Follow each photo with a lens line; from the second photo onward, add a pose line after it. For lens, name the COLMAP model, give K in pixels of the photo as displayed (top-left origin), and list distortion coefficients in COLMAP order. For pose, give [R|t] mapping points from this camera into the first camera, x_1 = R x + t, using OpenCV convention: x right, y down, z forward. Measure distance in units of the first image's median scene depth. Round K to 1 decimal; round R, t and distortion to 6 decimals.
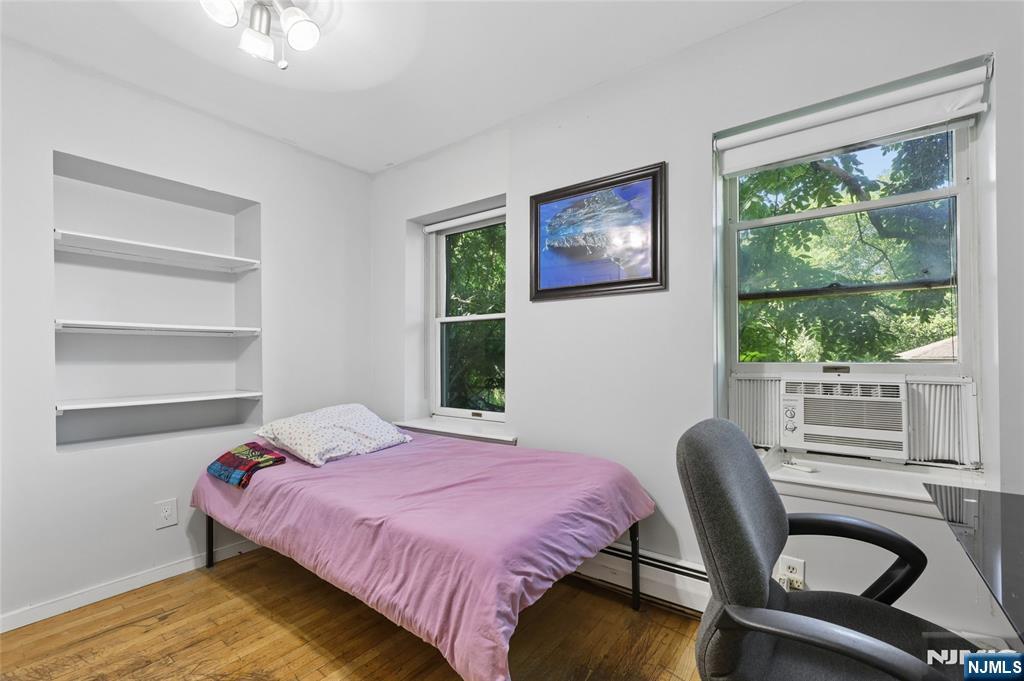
lens RADIAL K [[447.7, 0, 491.0], [0, 447.7, 349.7], [0, 0, 1]] dist [-0.001671, -0.000605]
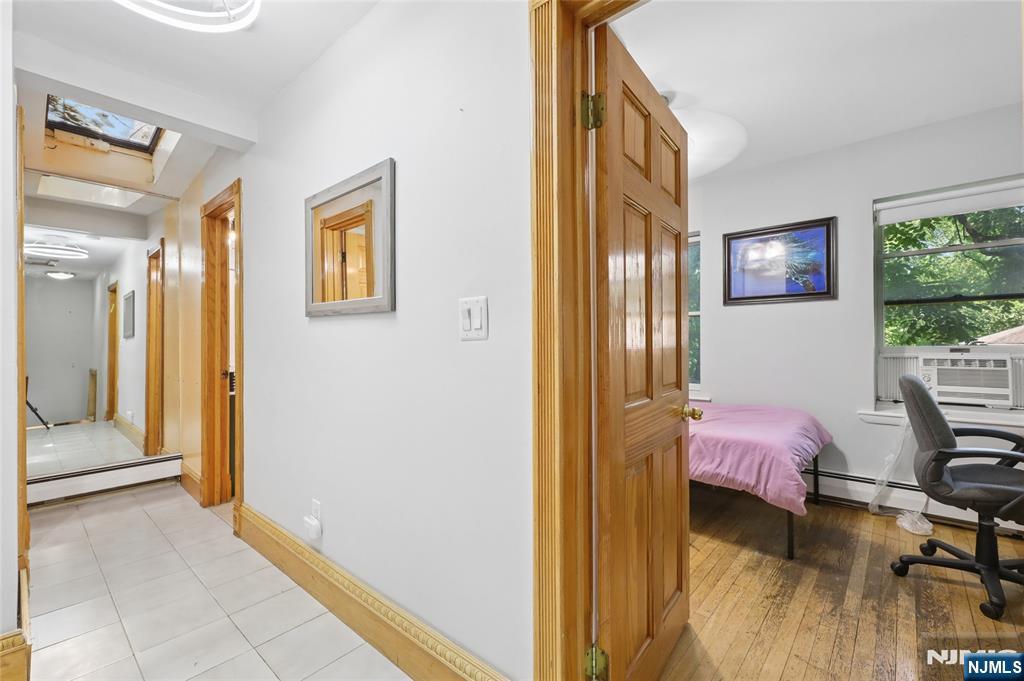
lens RADIAL K [[425.9, 0, 505.7], [0, 425.9, 342.2], [0, 0, 1]] dist [0.000810, -0.000142]
pose [[0.995996, -0.005217, -0.089244, -0.651235], [0.005912, 0.999954, 0.007531, -0.004526], [0.089200, -0.008029, 0.995981, -0.601066]]
